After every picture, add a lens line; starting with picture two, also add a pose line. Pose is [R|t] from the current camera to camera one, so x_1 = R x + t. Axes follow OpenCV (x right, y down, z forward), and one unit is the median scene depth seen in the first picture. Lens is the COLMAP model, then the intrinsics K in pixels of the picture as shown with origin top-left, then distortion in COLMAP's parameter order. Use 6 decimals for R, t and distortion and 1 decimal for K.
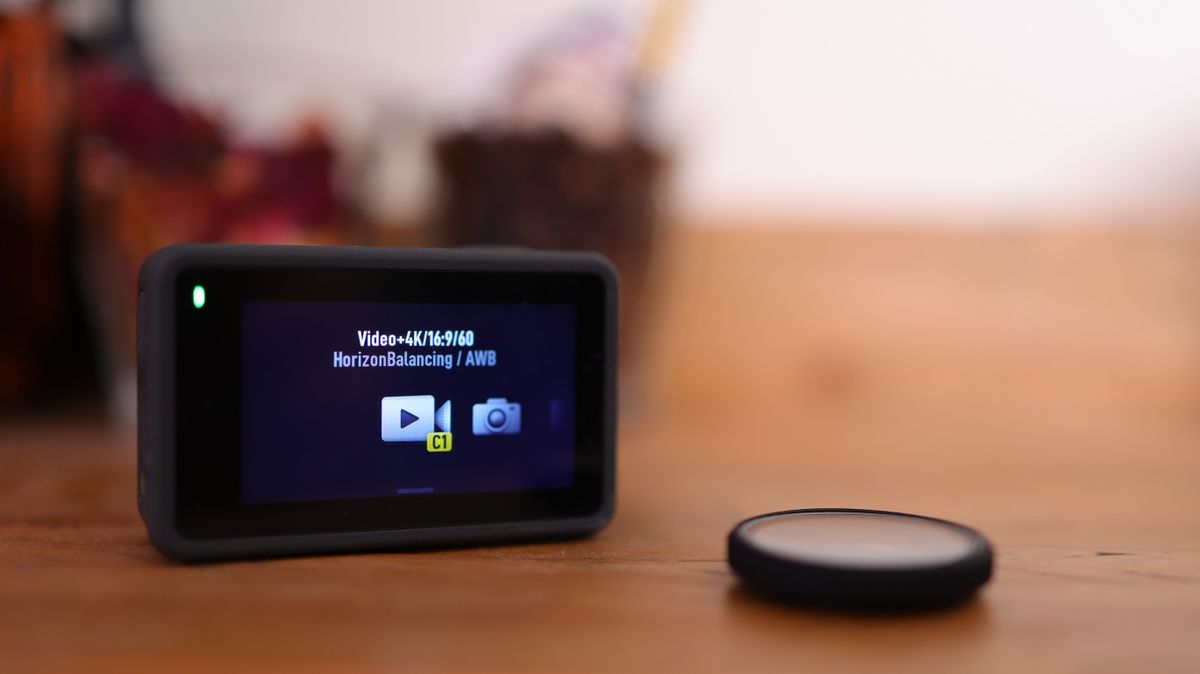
lens RADIAL K [[1250.5, 0, 600.0], [0, 1250.5, 340.6], [0, 0, 1]] dist [-0.071646, 0.000000]
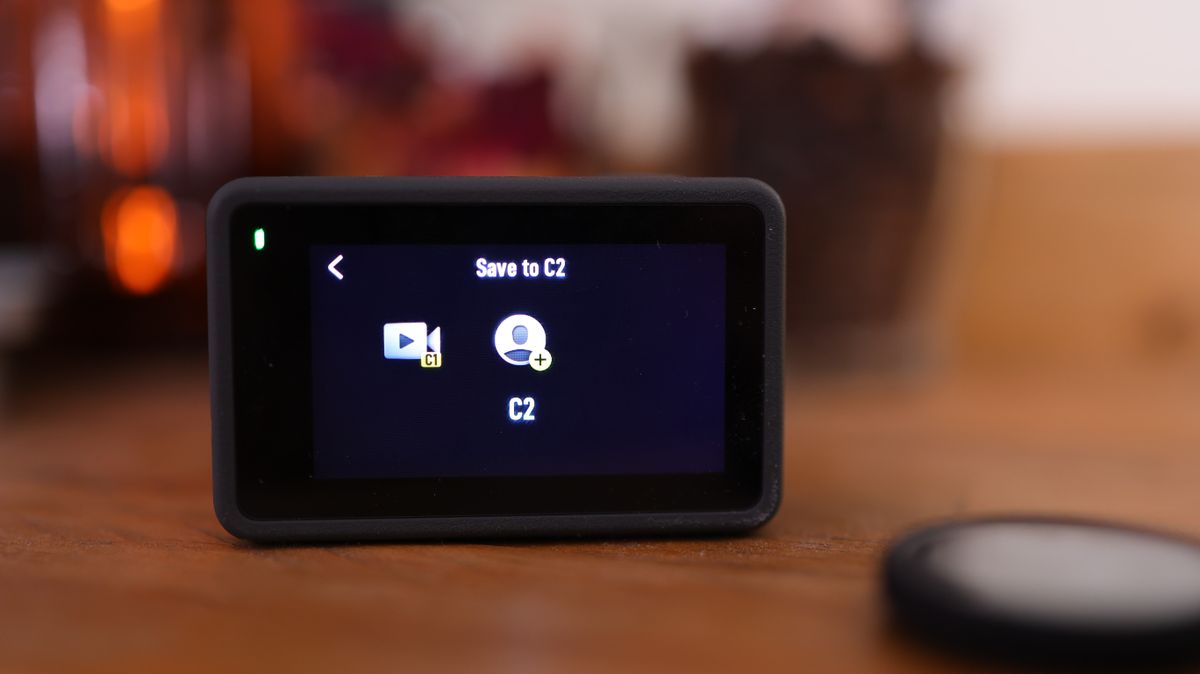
lens RADIAL K [[1250.5, 0, 601.6], [0, 1250.5, 332.7], [0, 0, 1]] dist [-0.071646, 0.000000]
pose [[0.953900, 0.011543, -0.299902, 0.147971], [0.002263, 0.998955, 0.045645, -0.008848], [0.300116, -0.044220, 0.952877, 0.223933]]
